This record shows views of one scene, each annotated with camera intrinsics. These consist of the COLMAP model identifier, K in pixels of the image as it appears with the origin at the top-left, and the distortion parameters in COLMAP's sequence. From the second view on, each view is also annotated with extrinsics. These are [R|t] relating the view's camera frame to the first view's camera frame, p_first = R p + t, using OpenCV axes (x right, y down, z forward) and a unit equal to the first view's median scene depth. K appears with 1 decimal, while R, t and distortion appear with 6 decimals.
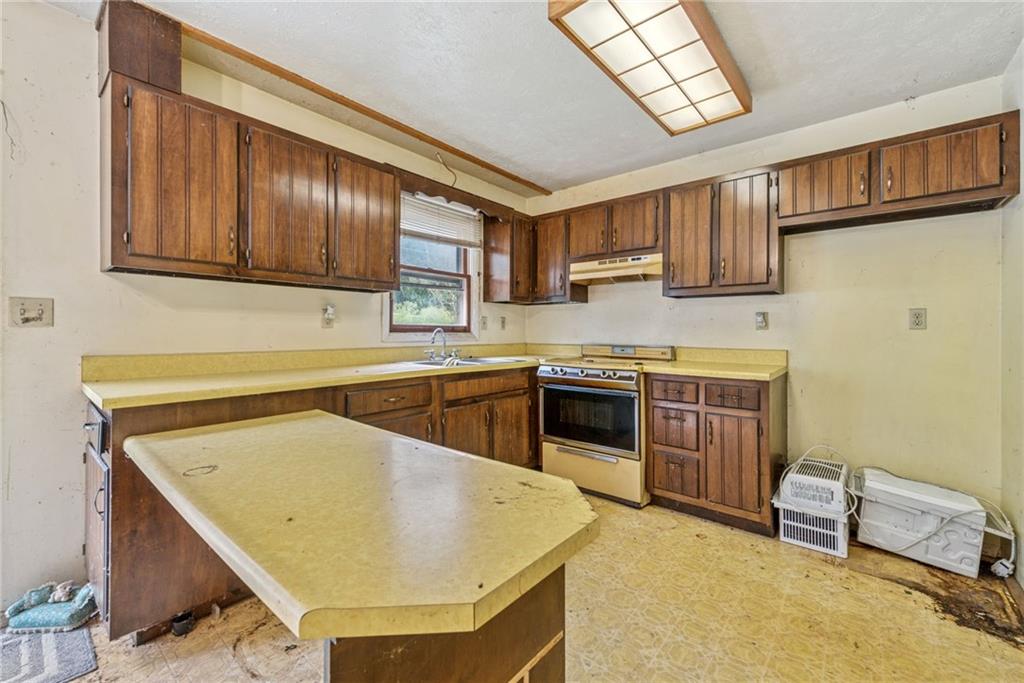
lens RADIAL K [[419.1, 0, 517.1], [0, 419.1, 328.6], [0, 0, 1]] dist [0.008336, -0.000447]
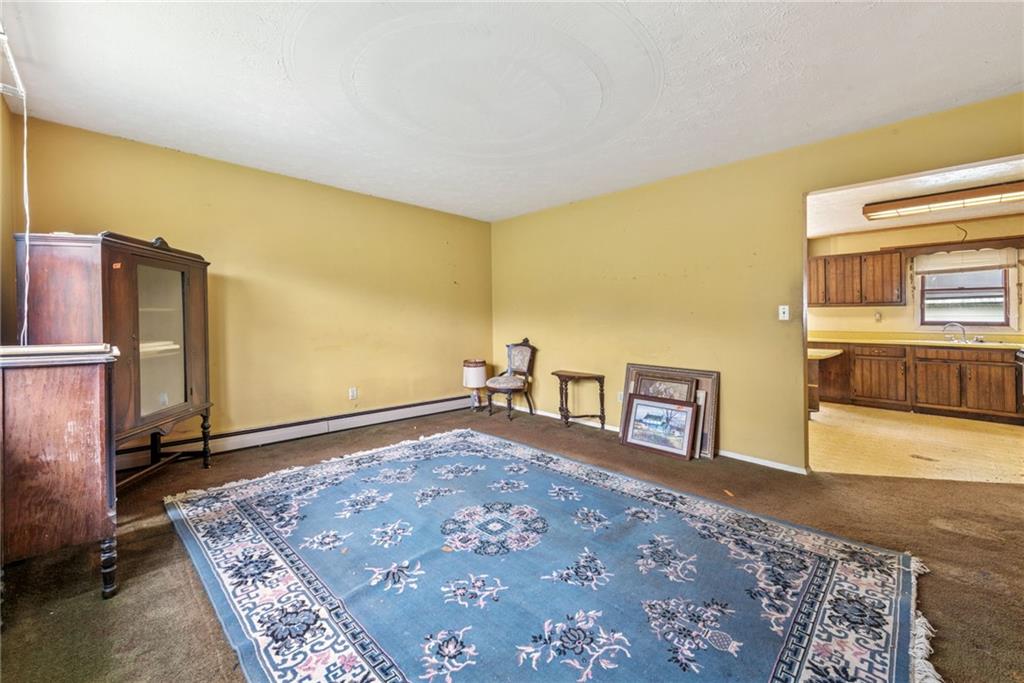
lens RADIAL K [[419.1, 0, 524.9], [0, 419.1, 312.0], [0, 0, 1]] dist [0.008336, -0.000447]
pose [[-0.076938, -0.024572, -0.996733, 2.043361], [-0.003719, 0.999696, -0.024358, 0.002627], [0.997029, 0.001833, -0.077006, -0.777896]]
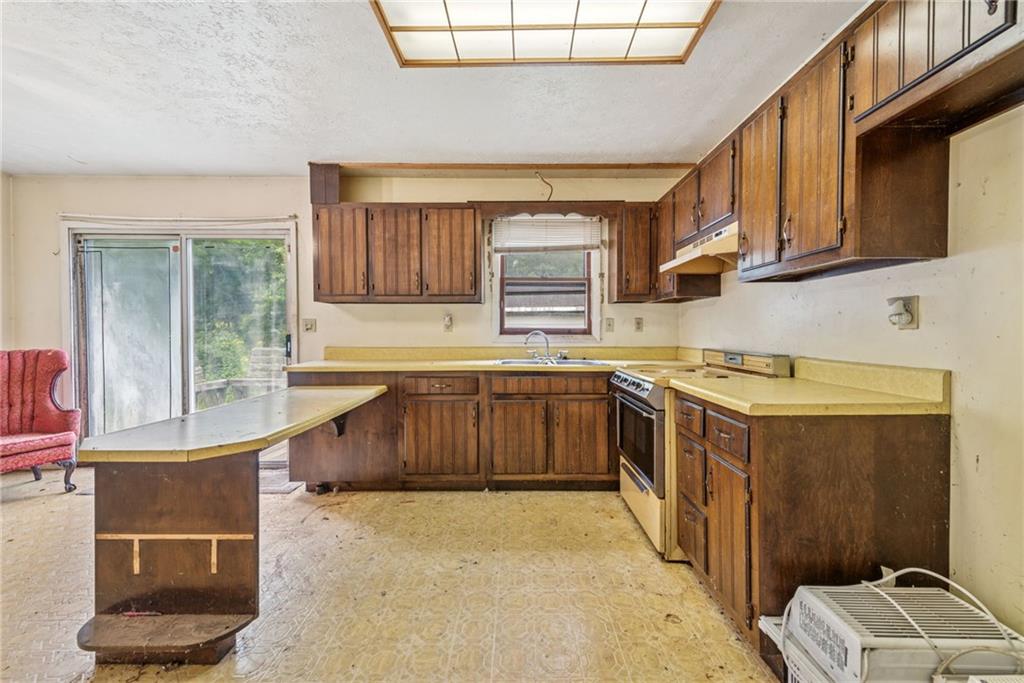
lens RADIAL K [[406.4, 0, 510.5], [0, 406.4, 337.4], [0, 0, 1]] dist [0.009273, -0.000516]
pose [[0.637307, 0.005119, -0.770593, 0.710913], [0.007948, 0.999881, 0.013216, 0.002257], [0.770569, -0.014548, 0.637191, 0.311158]]
